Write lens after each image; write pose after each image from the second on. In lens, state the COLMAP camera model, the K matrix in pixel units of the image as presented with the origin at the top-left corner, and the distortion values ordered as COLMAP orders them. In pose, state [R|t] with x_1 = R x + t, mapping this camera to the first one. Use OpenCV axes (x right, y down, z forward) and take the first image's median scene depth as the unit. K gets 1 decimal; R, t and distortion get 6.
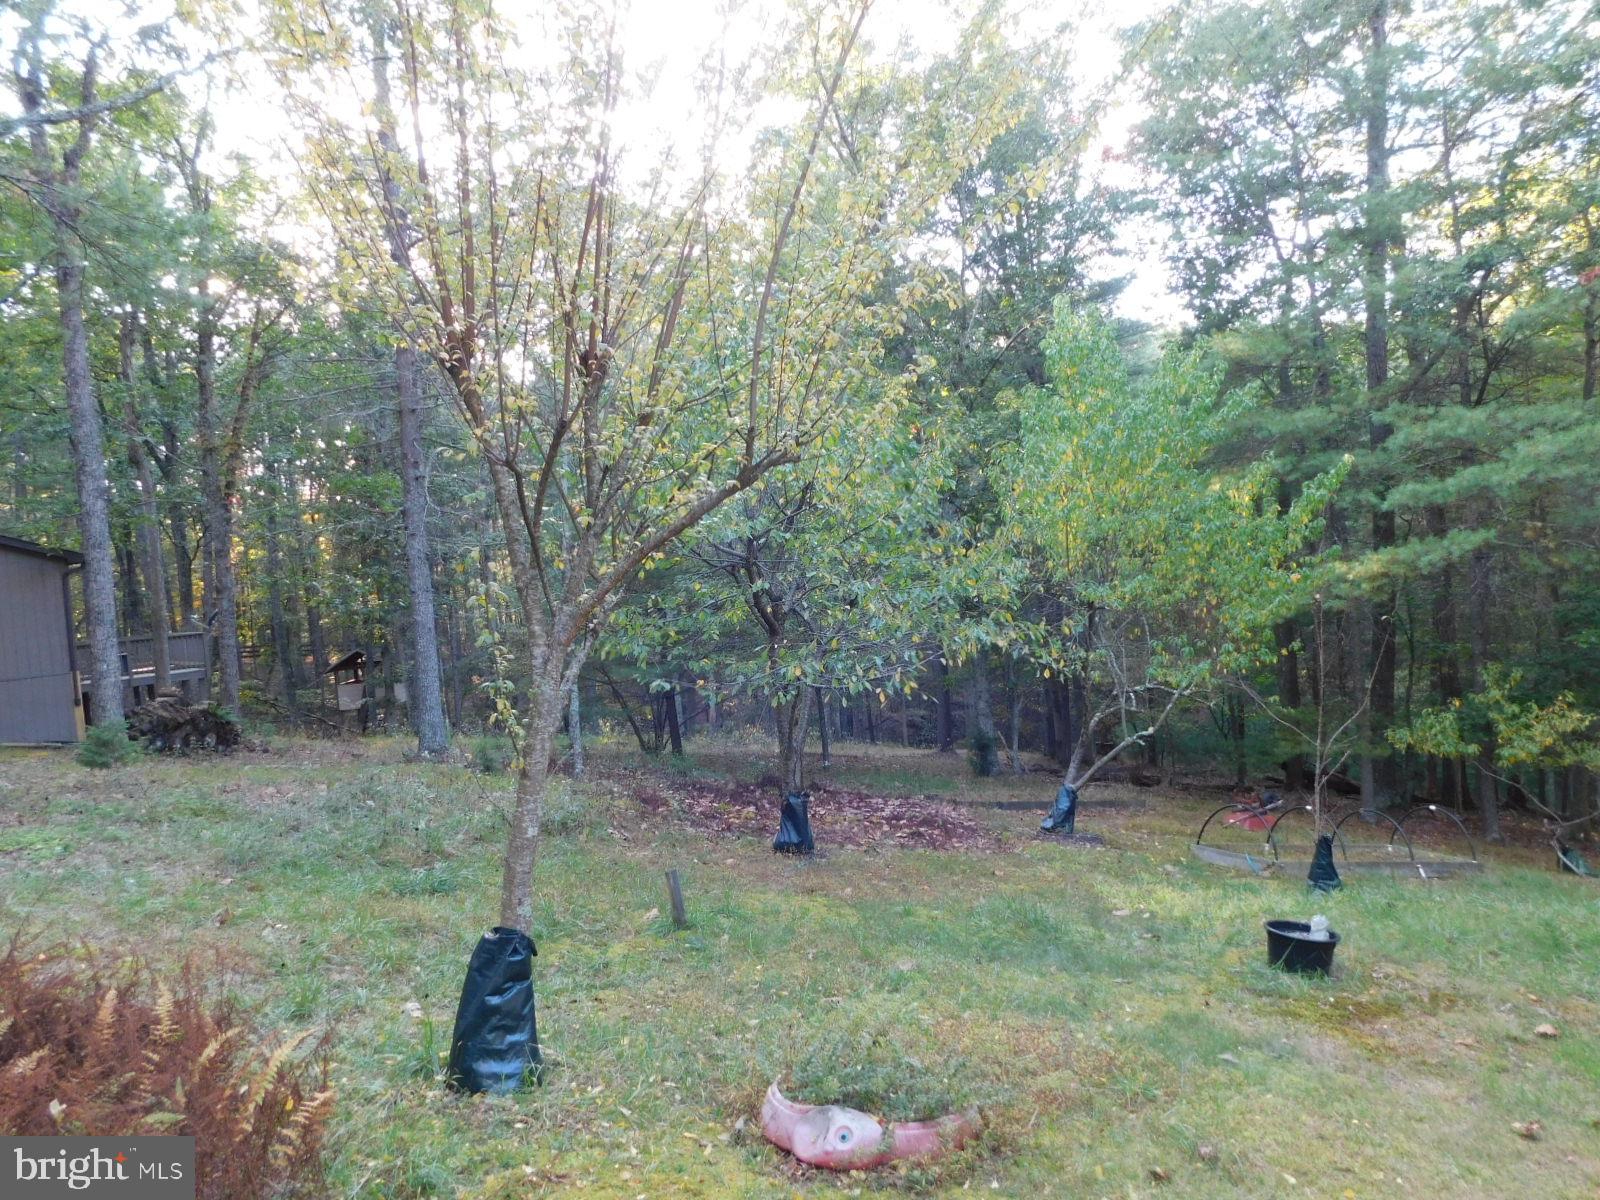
lens RADIAL K [[1111.0, 0, 822.0], [0, 1111.0, 588.7], [0, 0, 1]] dist [-0.048716, 0.043435]
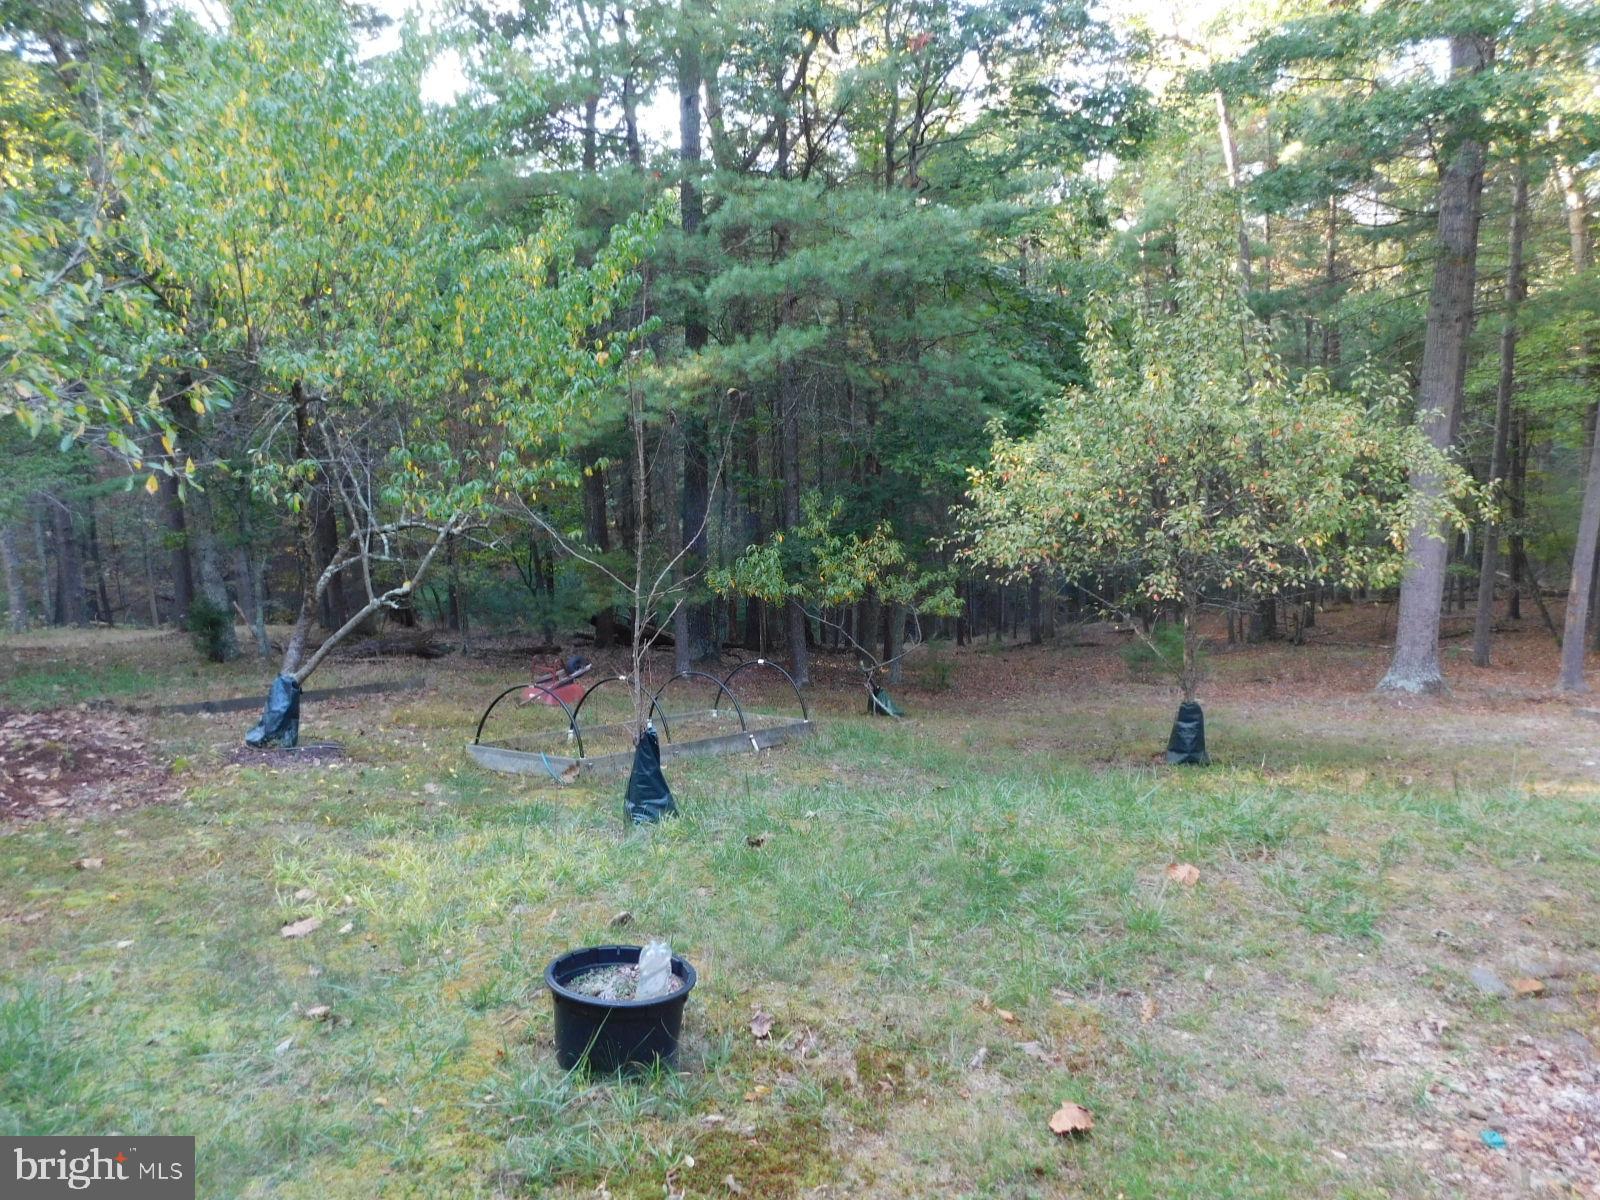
lens RADIAL K [[1111.0, 0, 802.7], [0, 1111.0, 603.2], [0, 0, 1]] dist [-0.048716, 0.043435]
pose [[0.835761, -0.062498, 0.545525, 0.122987], [-0.013047, 0.990961, 0.133517, 0.041630], [-0.548938, -0.118706, 0.827391, 0.284168]]
